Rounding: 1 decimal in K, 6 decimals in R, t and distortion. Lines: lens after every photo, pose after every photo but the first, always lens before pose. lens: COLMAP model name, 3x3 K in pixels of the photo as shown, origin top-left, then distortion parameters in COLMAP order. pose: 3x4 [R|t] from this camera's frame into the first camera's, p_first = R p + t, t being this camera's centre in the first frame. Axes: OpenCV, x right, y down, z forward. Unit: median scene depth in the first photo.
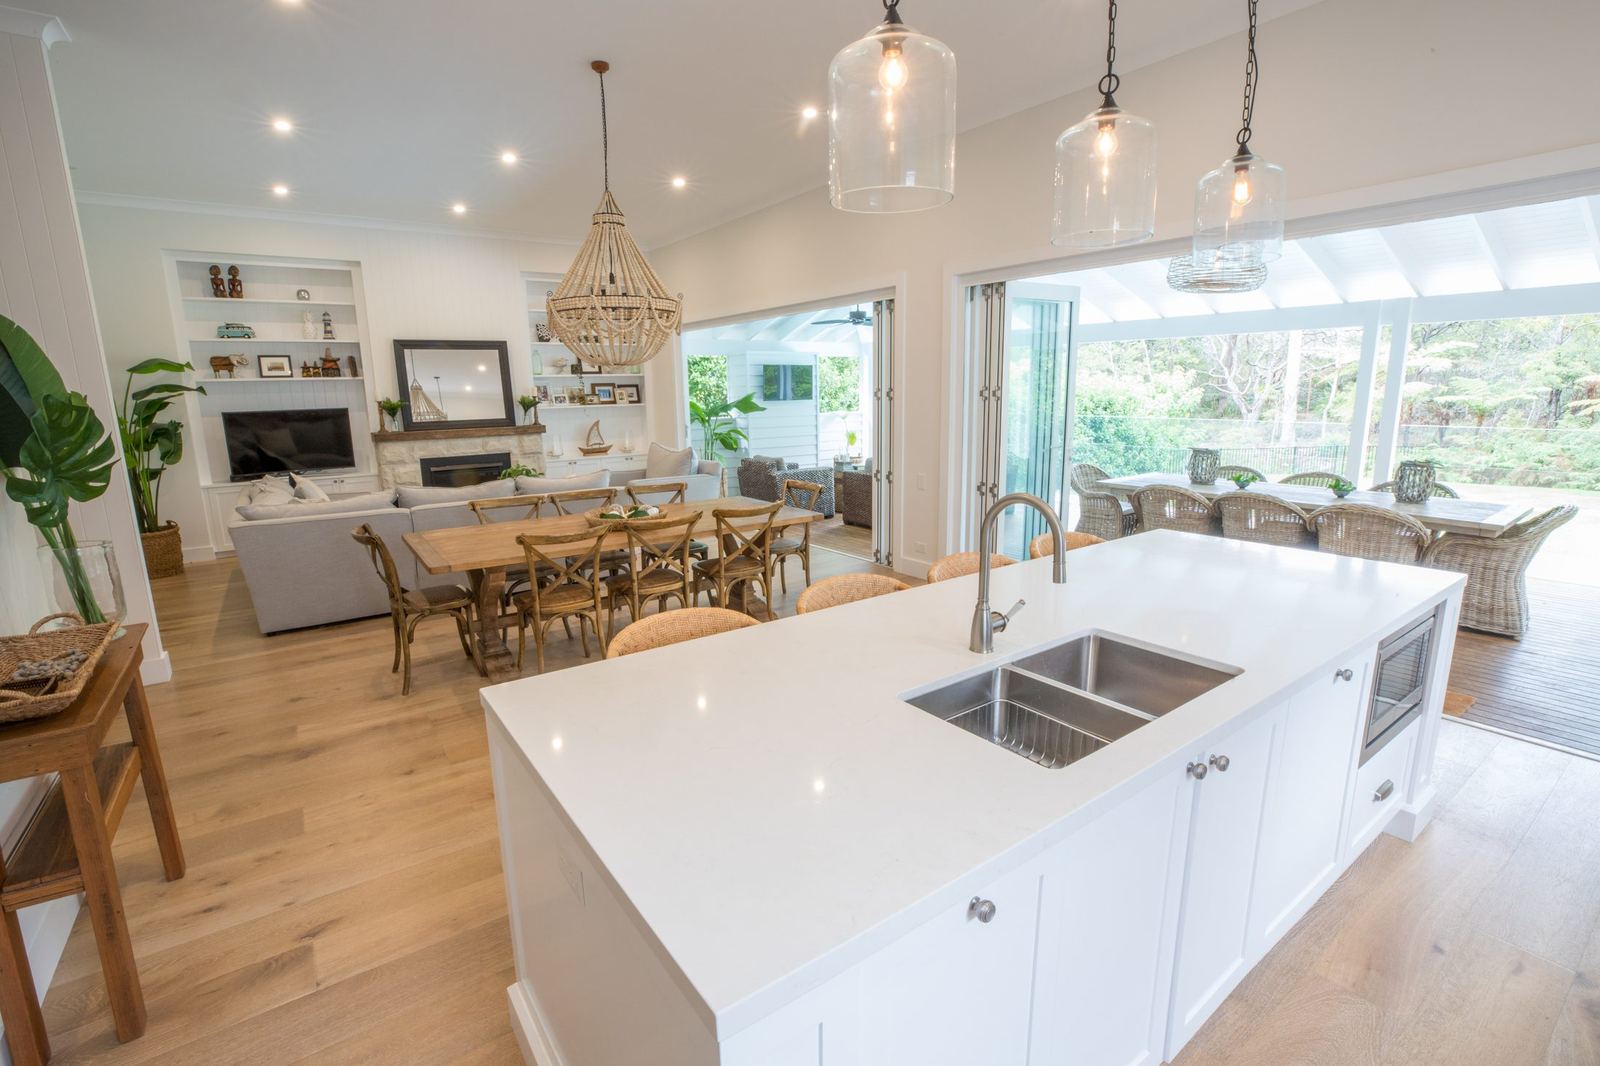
lens RADIAL K [[726.0, 0, 794.5], [0, 726.0, 533.3], [0, 0, 1]] dist [-0.044951, 0.014316]
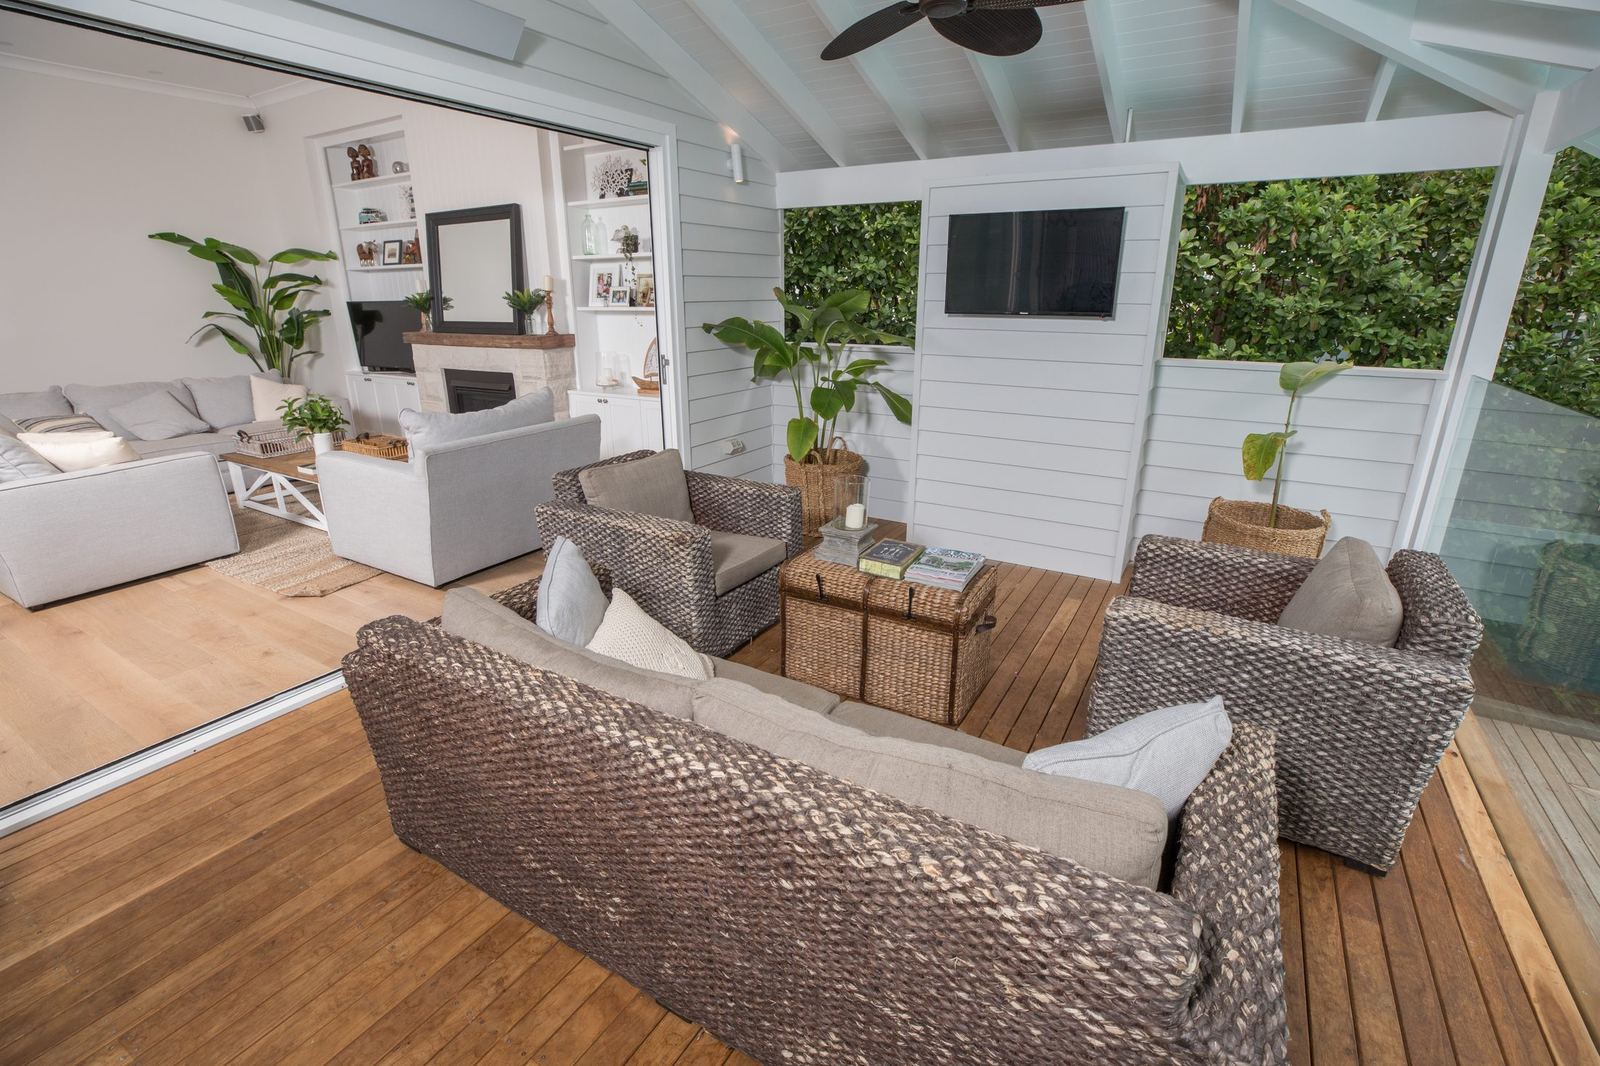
lens RADIAL K [[726.0, 0, 794.5], [0, 726.0, 533.3], [0, 0, 1]] dist [-0.044951, 0.014316]
pose [[0.415671, 0.304914, -0.856881, 0.392947], [-0.181611, 0.950982, 0.250300, -0.204063], [0.891199, 0.051577, 0.450672, 1.016034]]
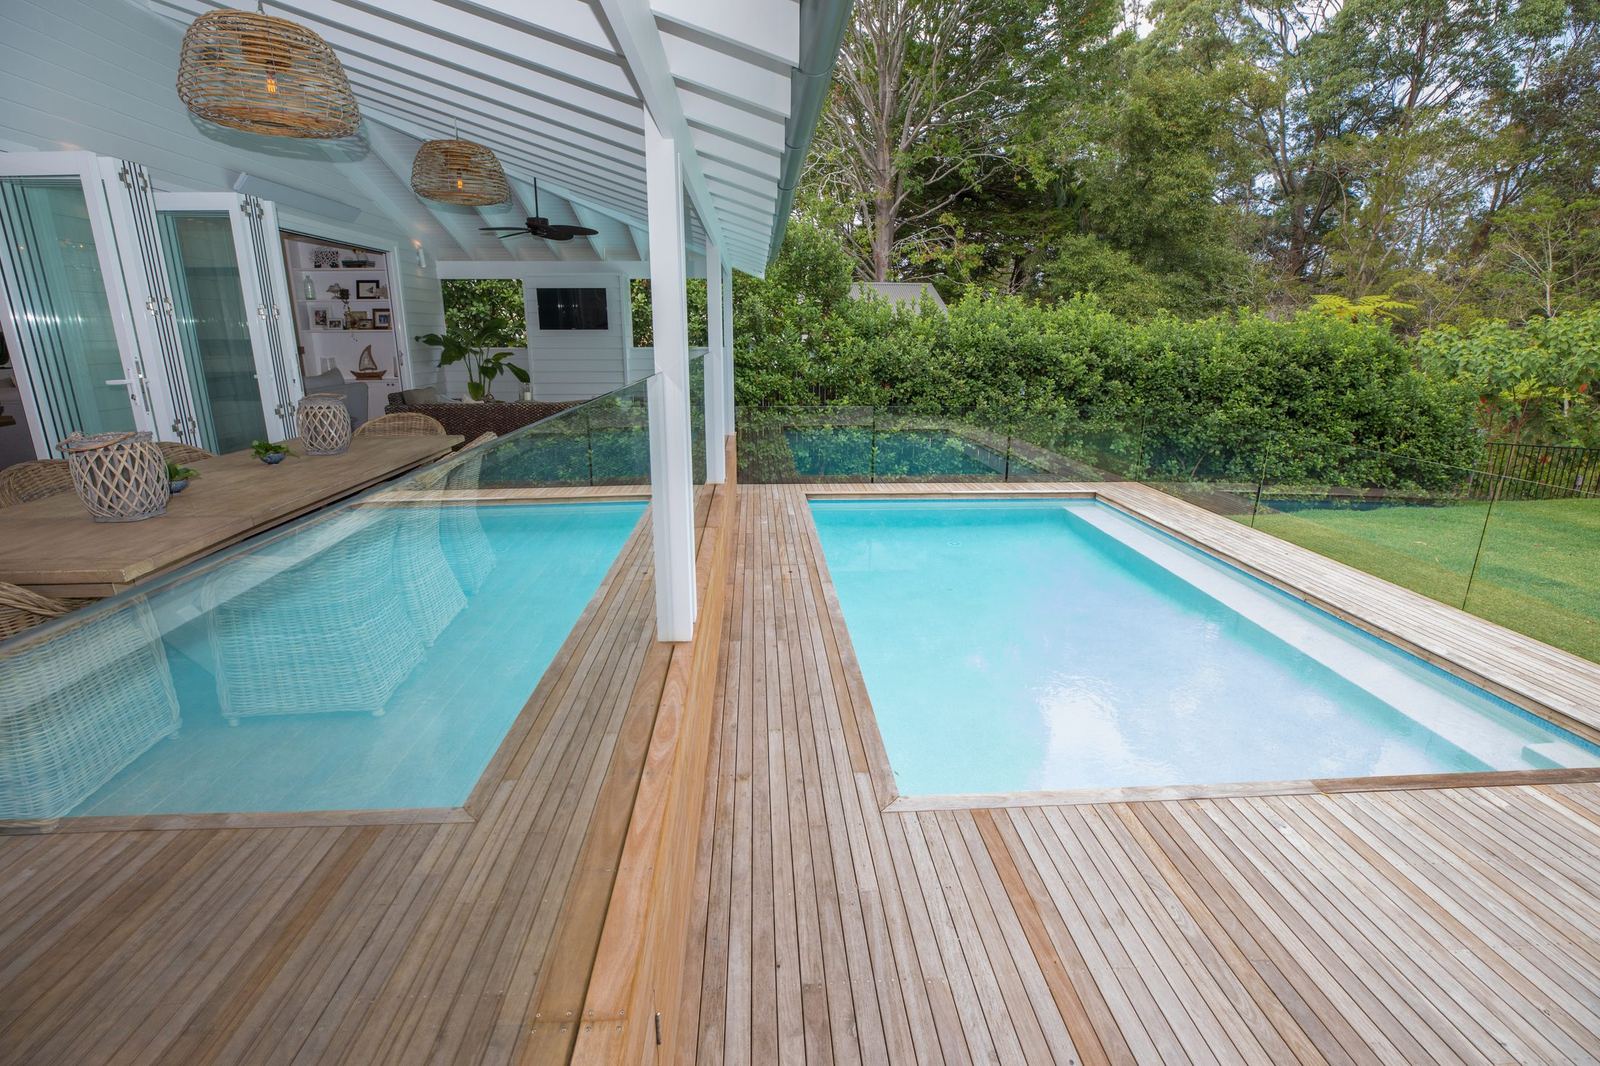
lens RADIAL K [[752.4, 0, 800.0], [0, 752.4, 533.0], [0, 0, 1]] dist [-0.043723, 0.014650]
pose [[0.835978, 0.162921, -0.524020, 0.997170], [-0.125553, 0.986368, 0.106371, -0.099941], [0.534207, -0.023132, 0.845037, 0.526755]]
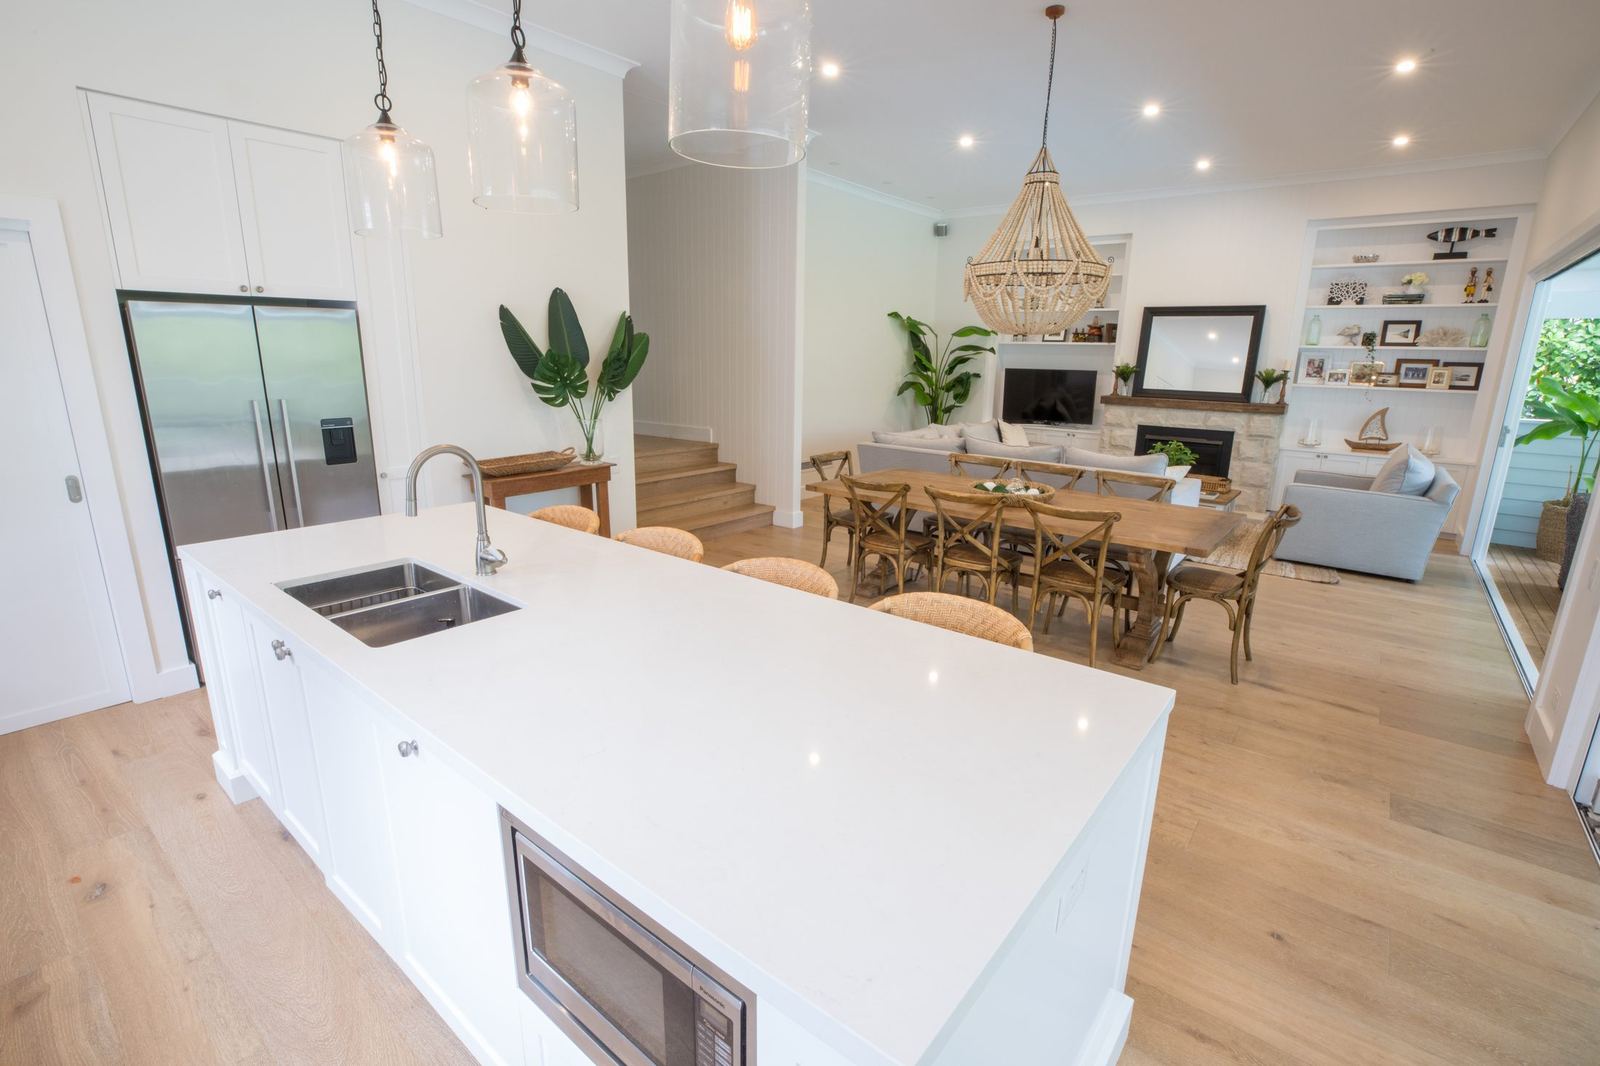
lens RADIAL K [[726.0, 0, 794.5], [0, 726.0, 533.3], [0, 0, 1]] dist [-0.044951, 0.014316]
pose [[0.272767, 0.252140, -0.928452, 0.339329], [-0.209845, 0.957403, 0.198353, -0.057076], [0.938916, 0.140727, 0.314059, 0.245126]]
